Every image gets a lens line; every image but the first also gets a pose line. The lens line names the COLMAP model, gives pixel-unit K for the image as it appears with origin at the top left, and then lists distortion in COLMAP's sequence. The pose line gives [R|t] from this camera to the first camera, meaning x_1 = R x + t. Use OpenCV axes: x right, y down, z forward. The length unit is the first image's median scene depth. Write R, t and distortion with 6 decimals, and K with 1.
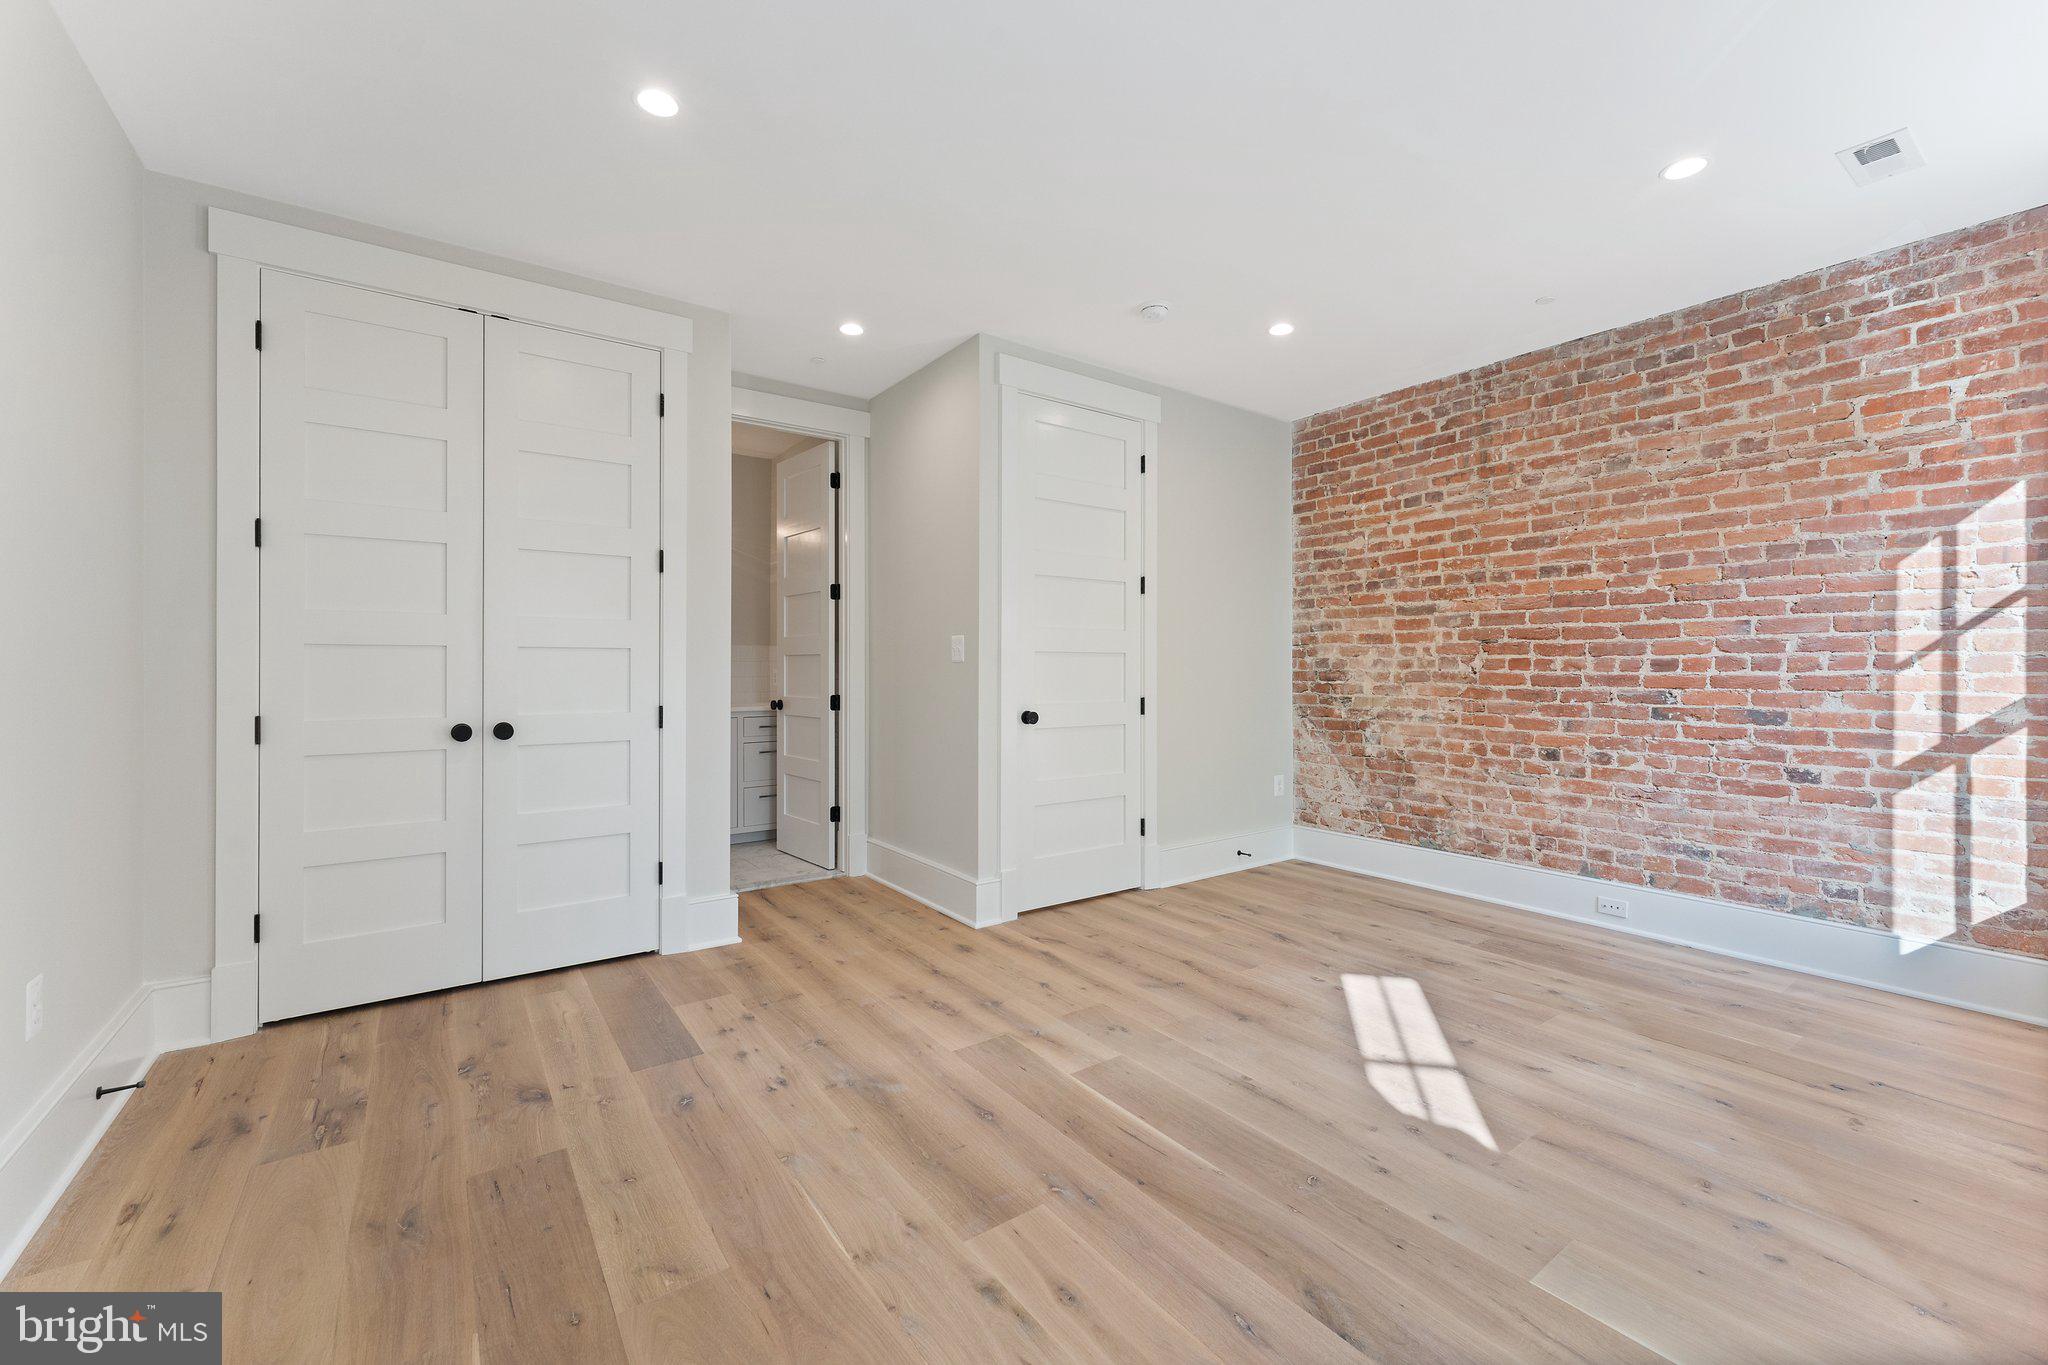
lens RADIAL K [[834.8, 0, 1020.0], [0, 834.8, 665.4], [0, 0, 1]] dist [0.001060, 0.000156]
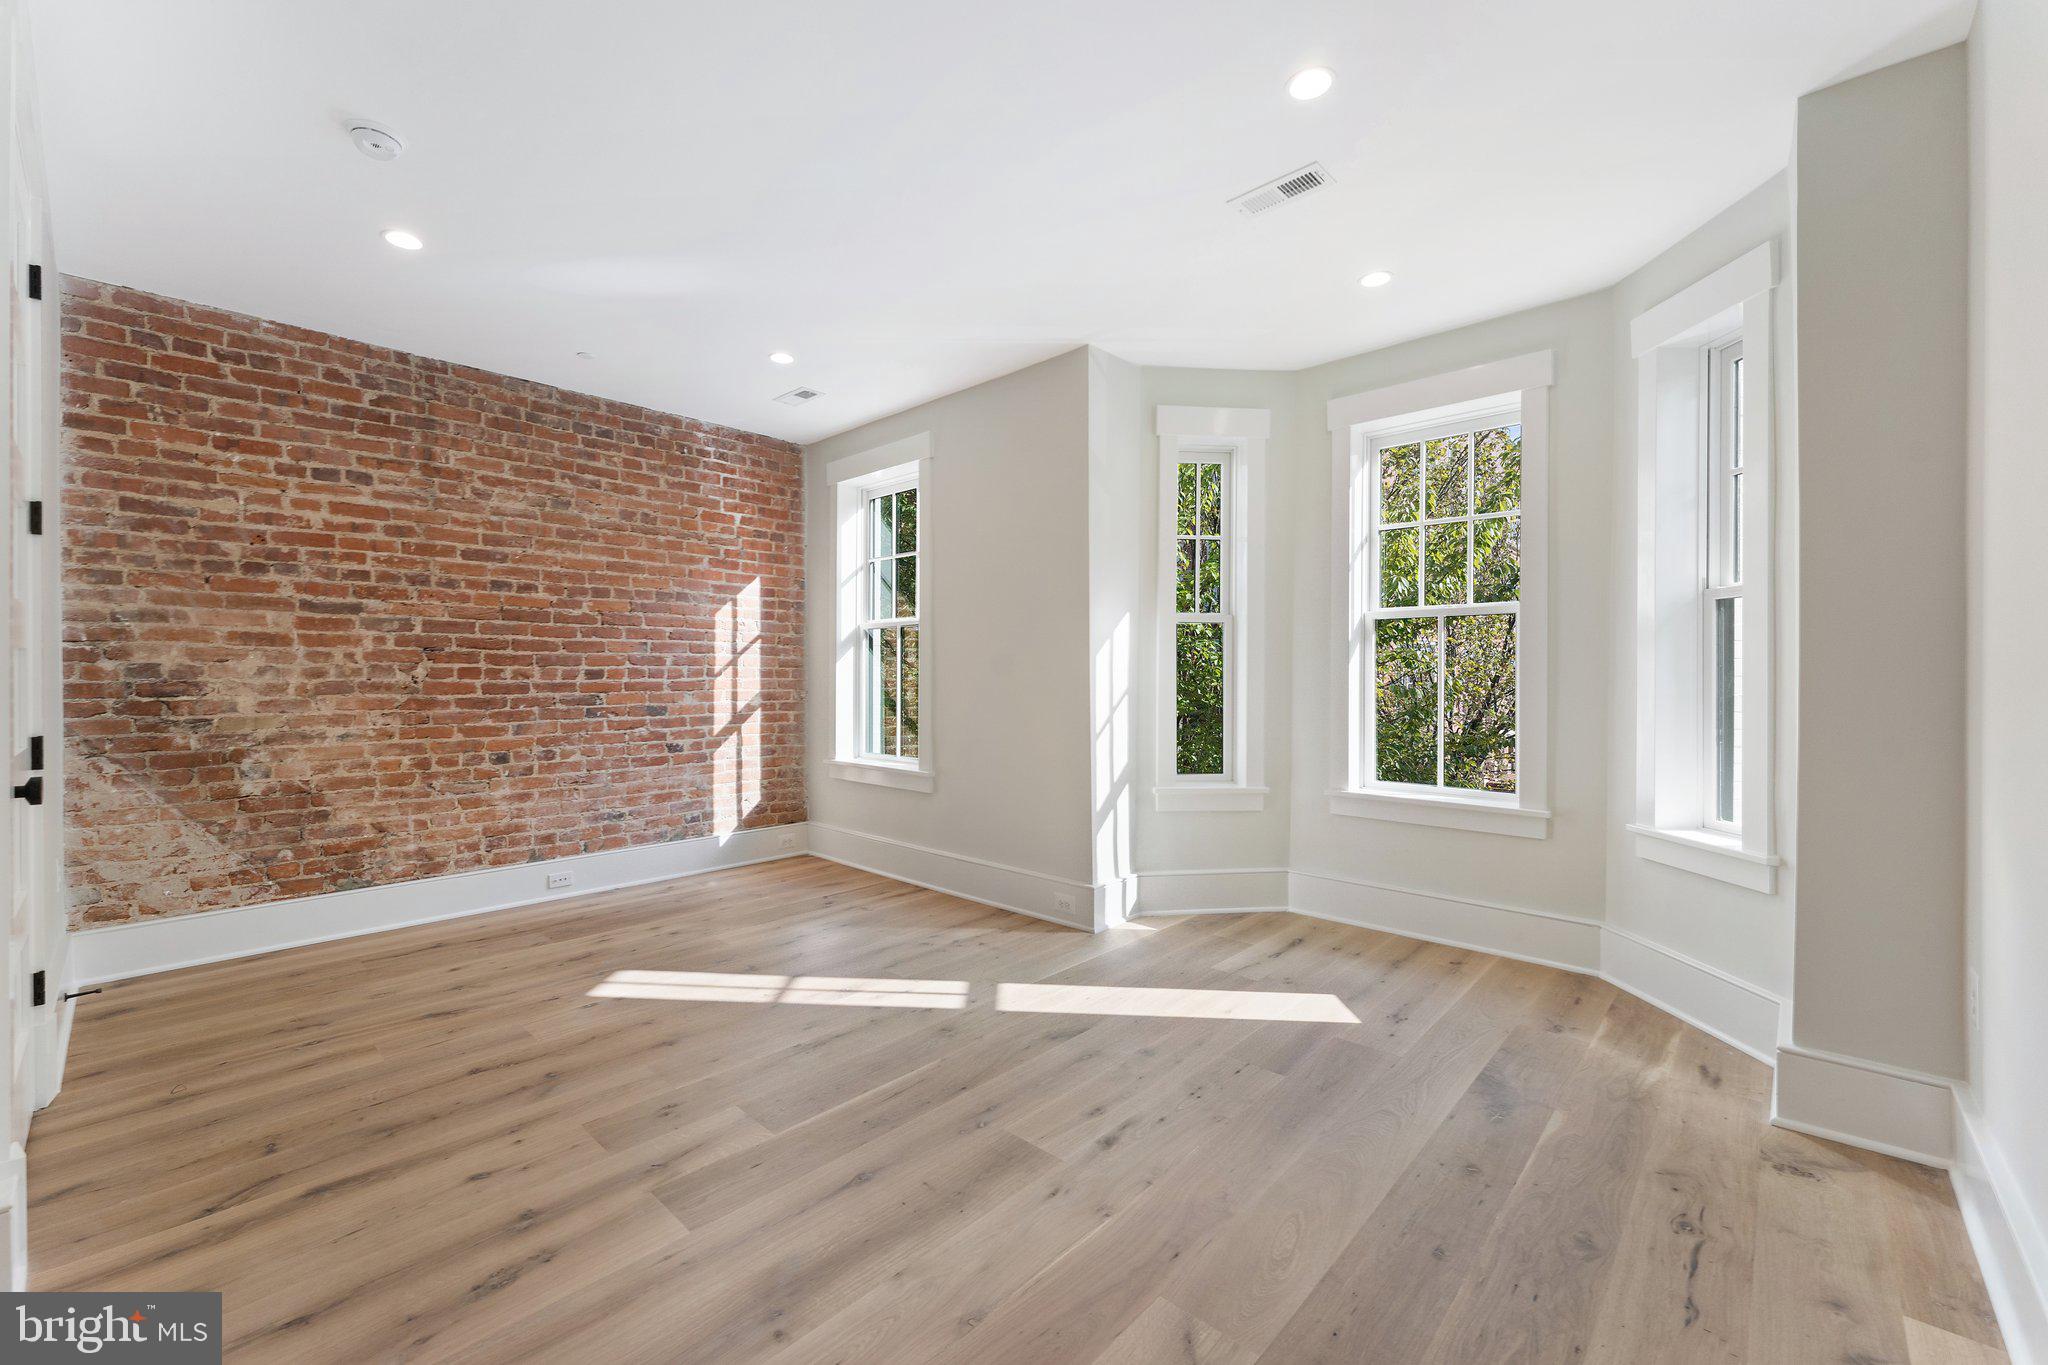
lens RADIAL K [[815.9, 0, 1023.2], [0, 815.9, 674.8], [0, 0, 1]] dist [0.000461, 0.000035]
pose [[-0.202500, -0.000287, 0.979282, -0.510184], [-0.001153, 0.999999, 0.000054, -0.000246], [-0.979282, -0.001118, -0.202501, 0.553449]]
